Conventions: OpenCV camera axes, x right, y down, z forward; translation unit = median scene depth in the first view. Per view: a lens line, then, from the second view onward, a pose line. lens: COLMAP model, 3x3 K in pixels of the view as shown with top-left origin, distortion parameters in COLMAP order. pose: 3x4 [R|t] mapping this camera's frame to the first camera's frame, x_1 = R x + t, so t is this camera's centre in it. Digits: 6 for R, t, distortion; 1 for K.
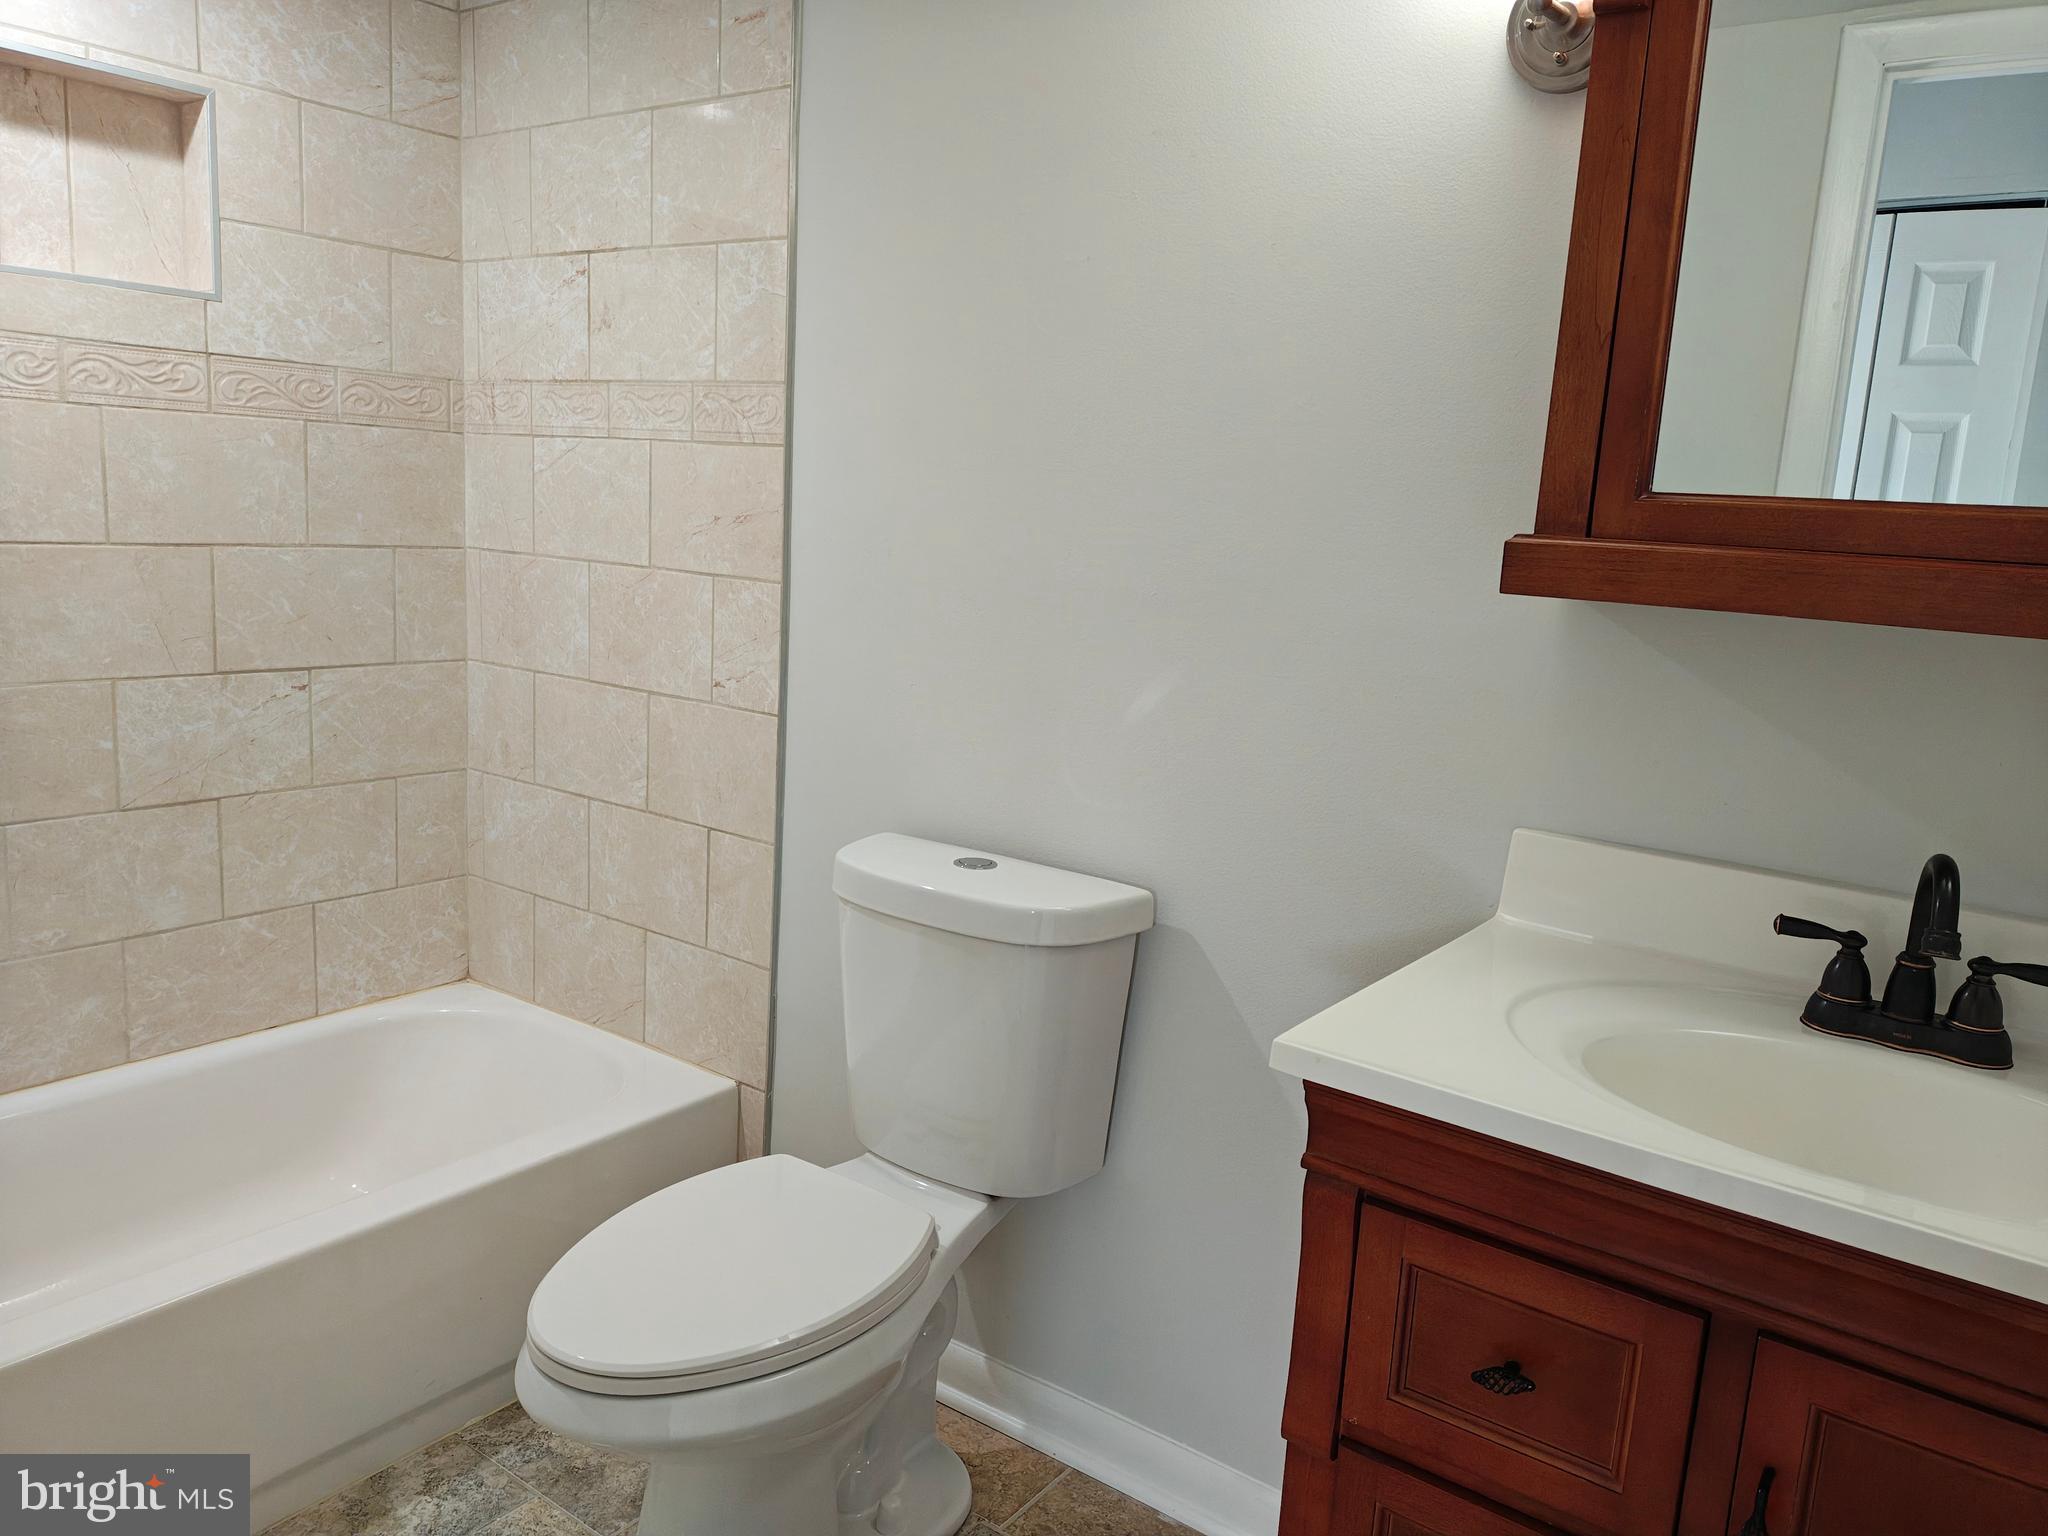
lens RADIAL K [[1498.5, 0, 1032.1], [0, 1498.5, 759.4], [0, 0, 1]] dist [0.060205, -0.078262]
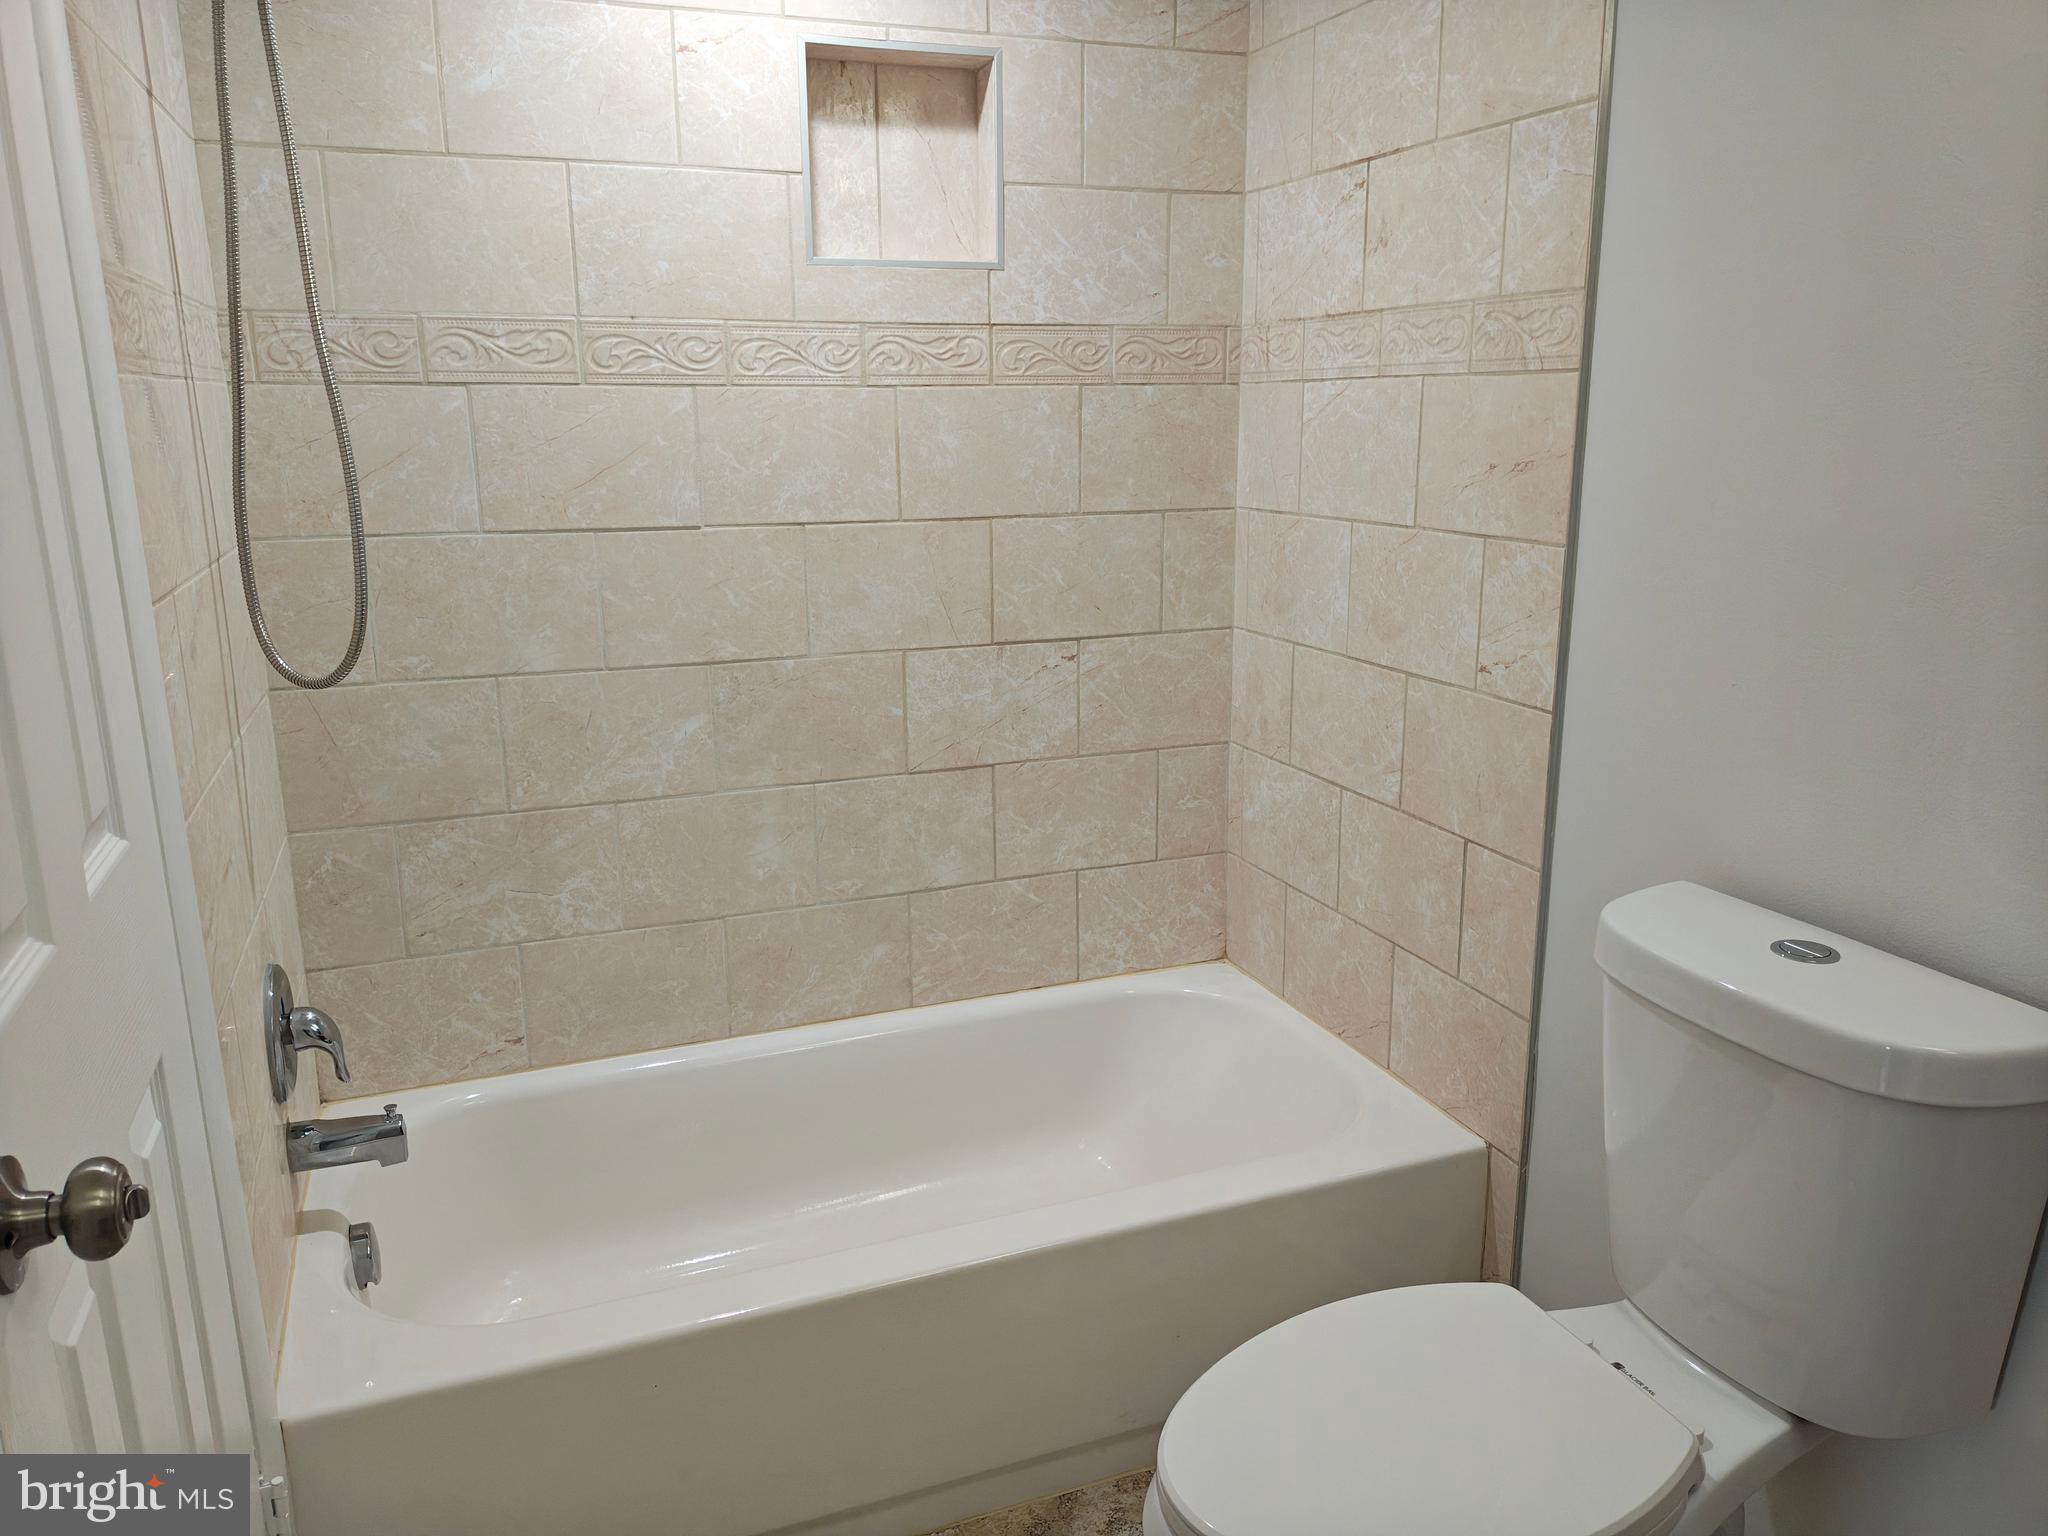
lens RADIAL K [[1498.5, 0, 1006.9], [0, 1498.5, 770.5], [0, 0, 1]] dist [0.060205, -0.078262]
pose [[0.840424, 0.063691, -0.538173, 0.019309], [-0.033945, 0.997307, 0.065017, -0.037897], [0.540865, -0.036374, 0.840323, 0.153555]]
